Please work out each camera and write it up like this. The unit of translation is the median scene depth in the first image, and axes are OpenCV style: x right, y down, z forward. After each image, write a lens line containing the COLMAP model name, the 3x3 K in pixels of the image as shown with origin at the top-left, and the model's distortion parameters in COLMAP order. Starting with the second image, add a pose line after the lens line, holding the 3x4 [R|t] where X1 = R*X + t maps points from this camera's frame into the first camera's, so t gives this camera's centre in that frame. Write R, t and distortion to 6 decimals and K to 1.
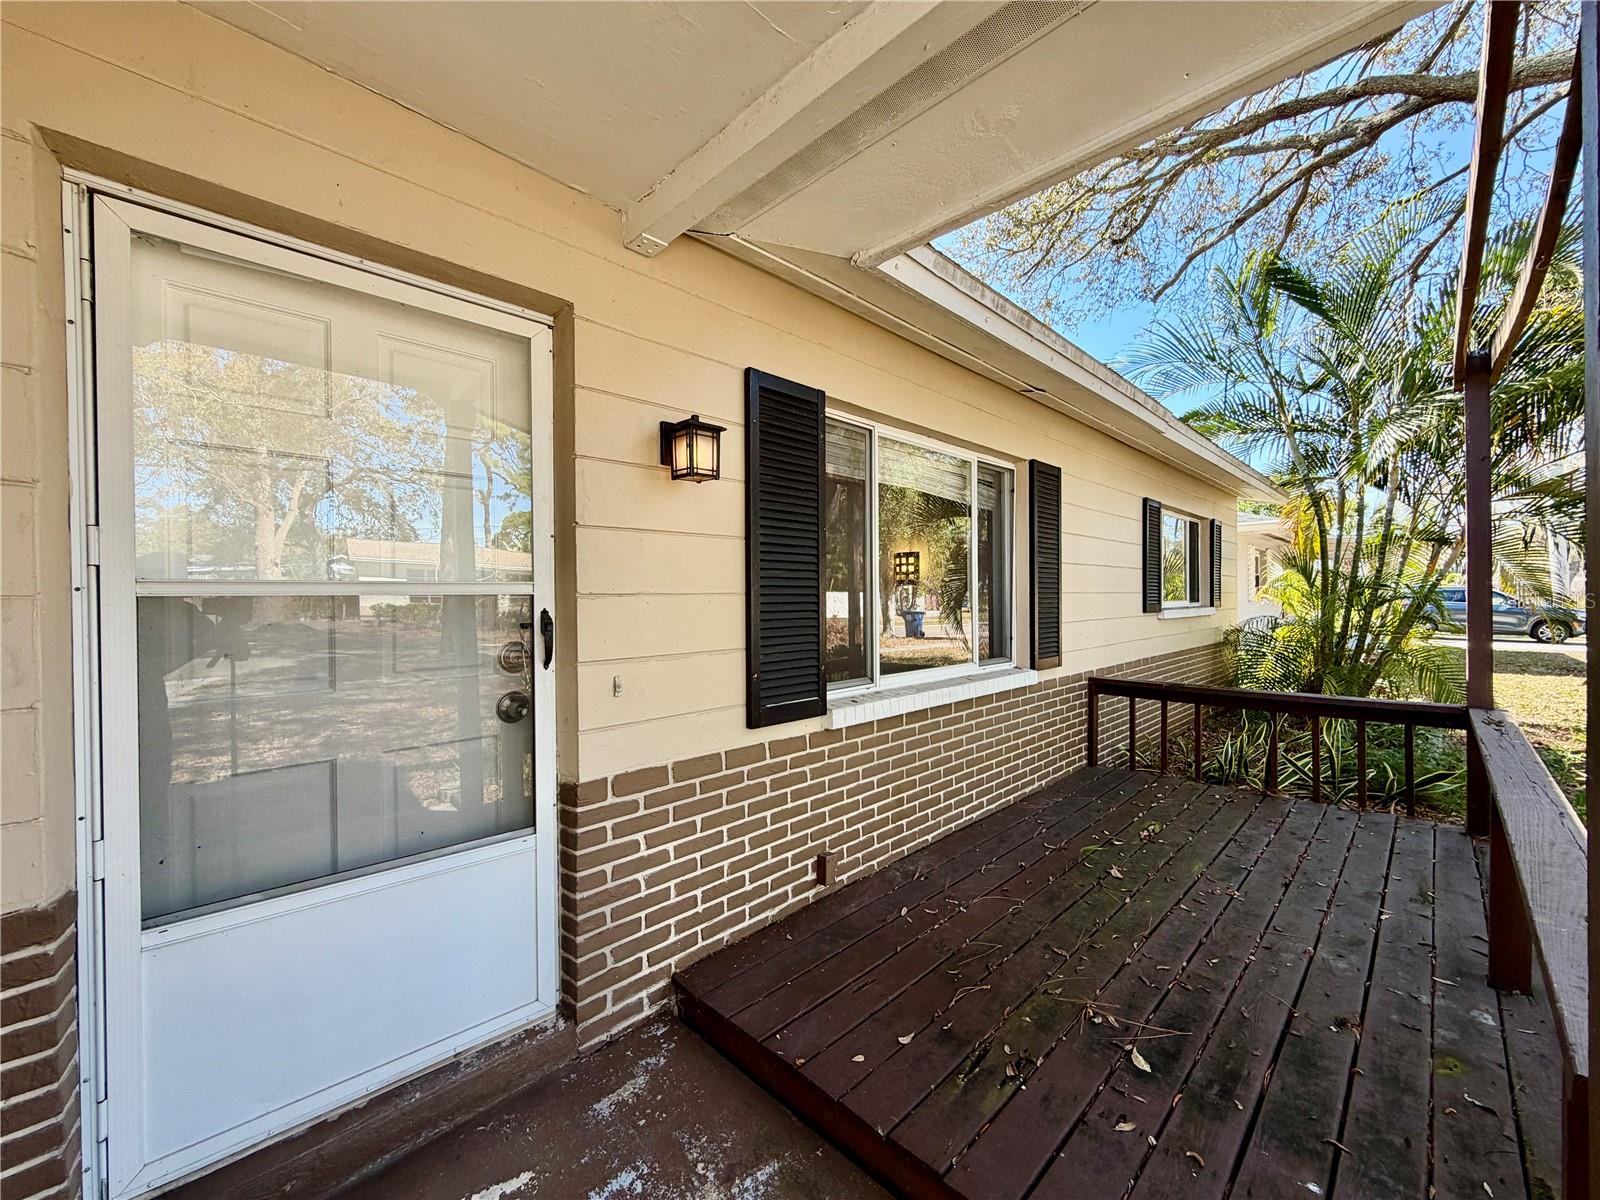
lens RADIAL K [[642.5, 0, 805.5], [0, 642.5, 598.2], [0, 0, 1]] dist [-0.001299, -0.000038]
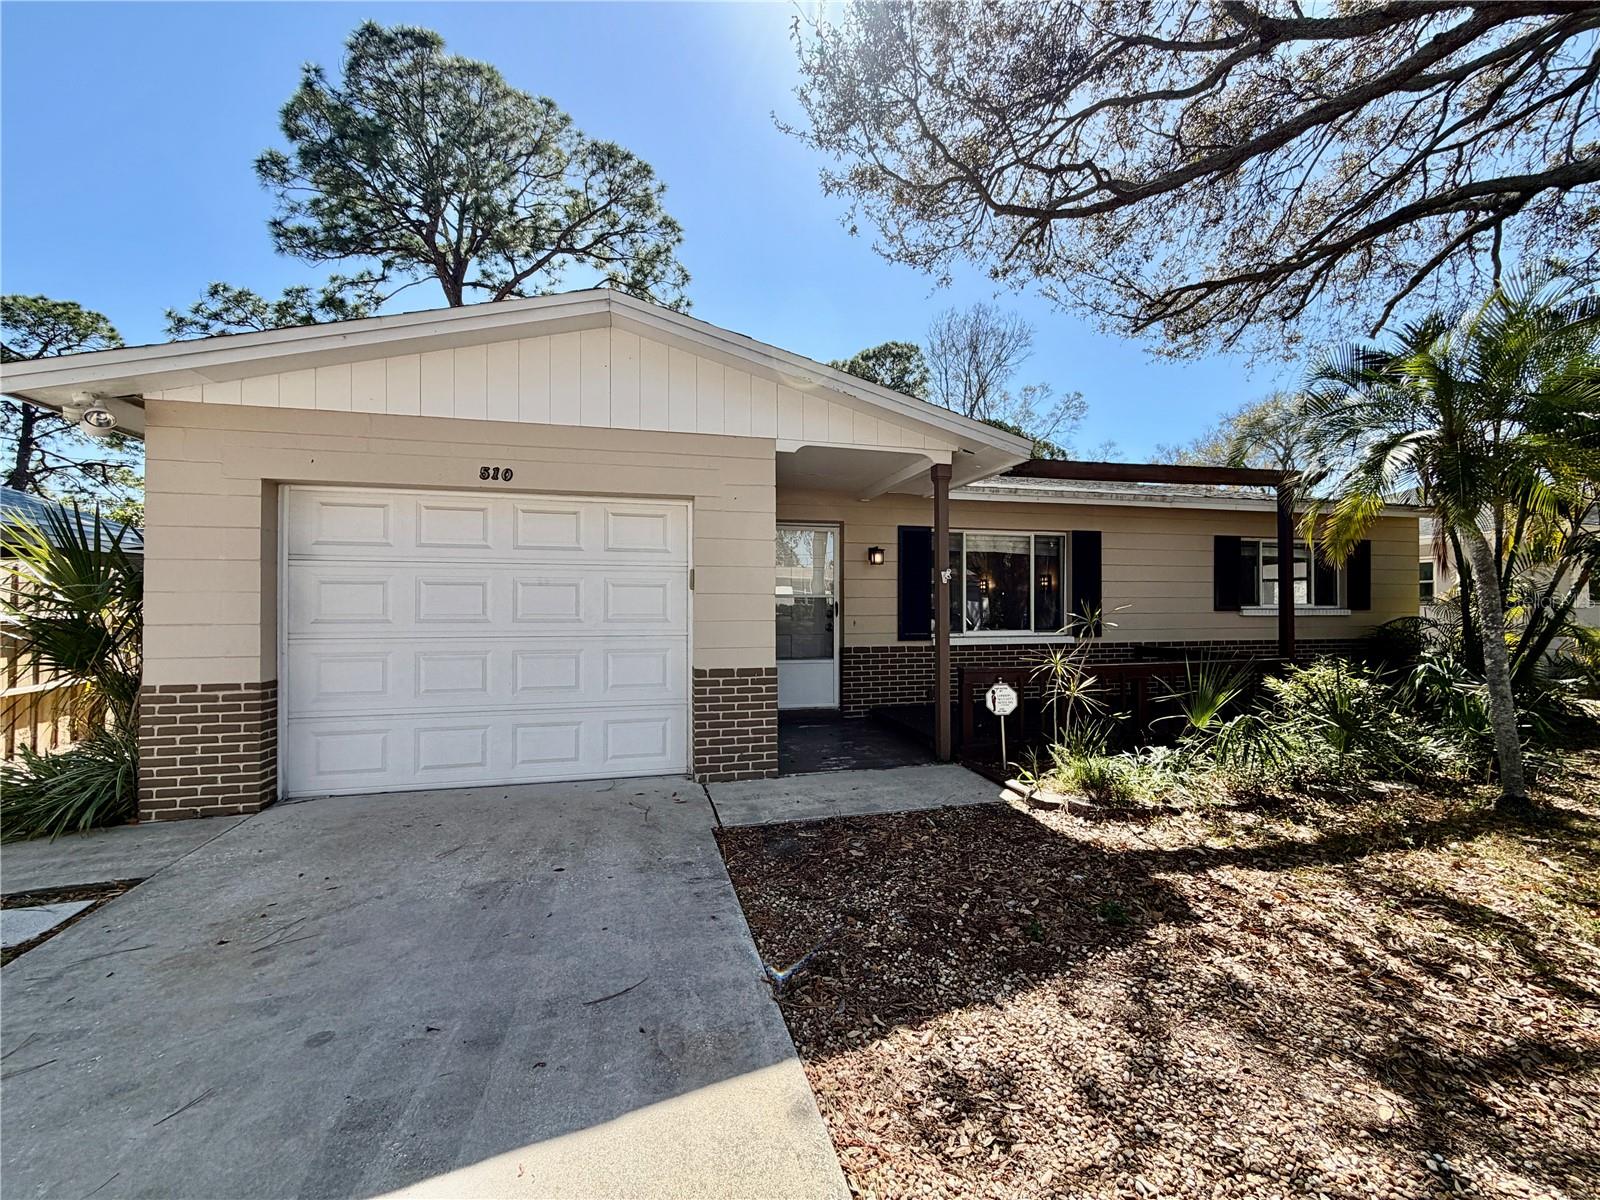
lens RADIAL K [[642.5, 0, 806.0], [0, 642.5, 598.7], [0, 0, 1]] dist [-0.001299, -0.000038]
pose [[0.857601, -0.002136, -0.514311, 1.161461], [-0.003493, 0.999944, -0.009977, 0.031876], [0.514303, 0.010353, 0.857546, -1.964946]]
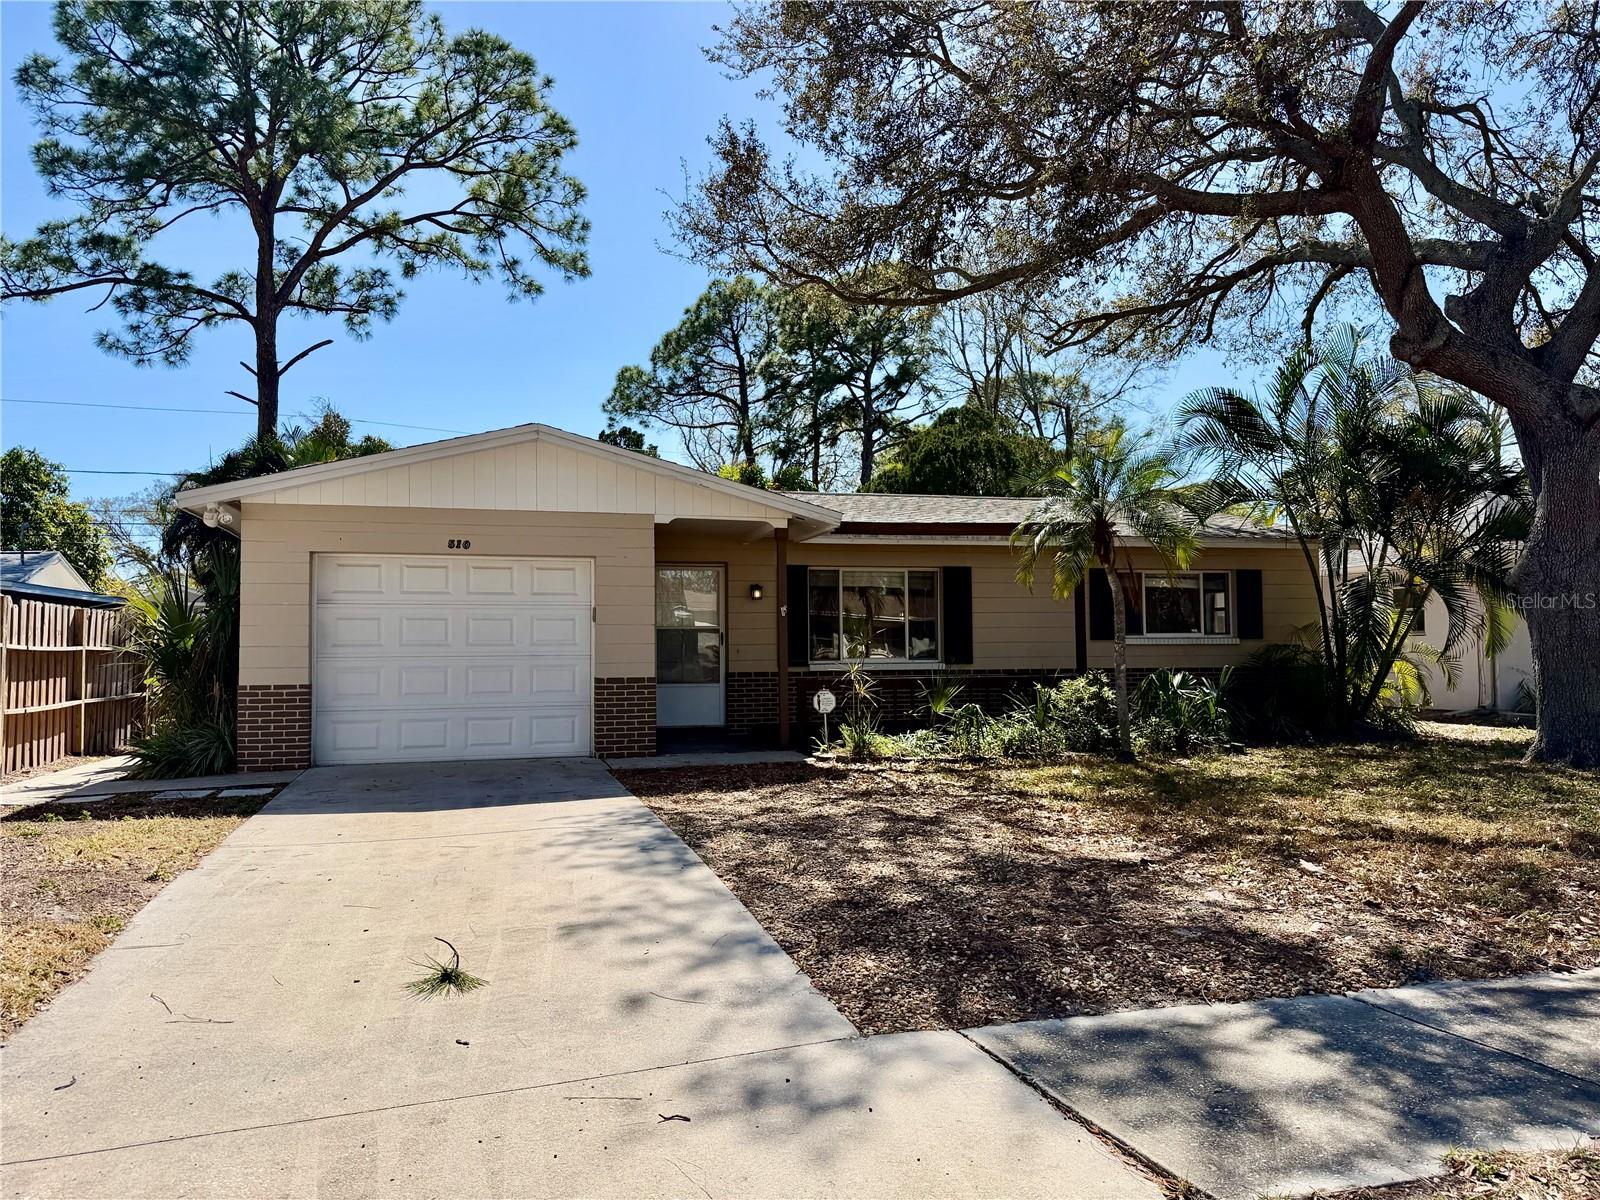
lens RADIAL K [[1112.8, 0, 846.5], [0, 1112.8, 610.8], [0, 0, 1]] dist [0.014300, -0.021750]
pose [[0.883228, -0.020787, -0.468483, 3.194463], [0.004422, 0.999342, -0.036003, 0.120833], [0.468923, 0.029727, 0.882739, -4.339628]]
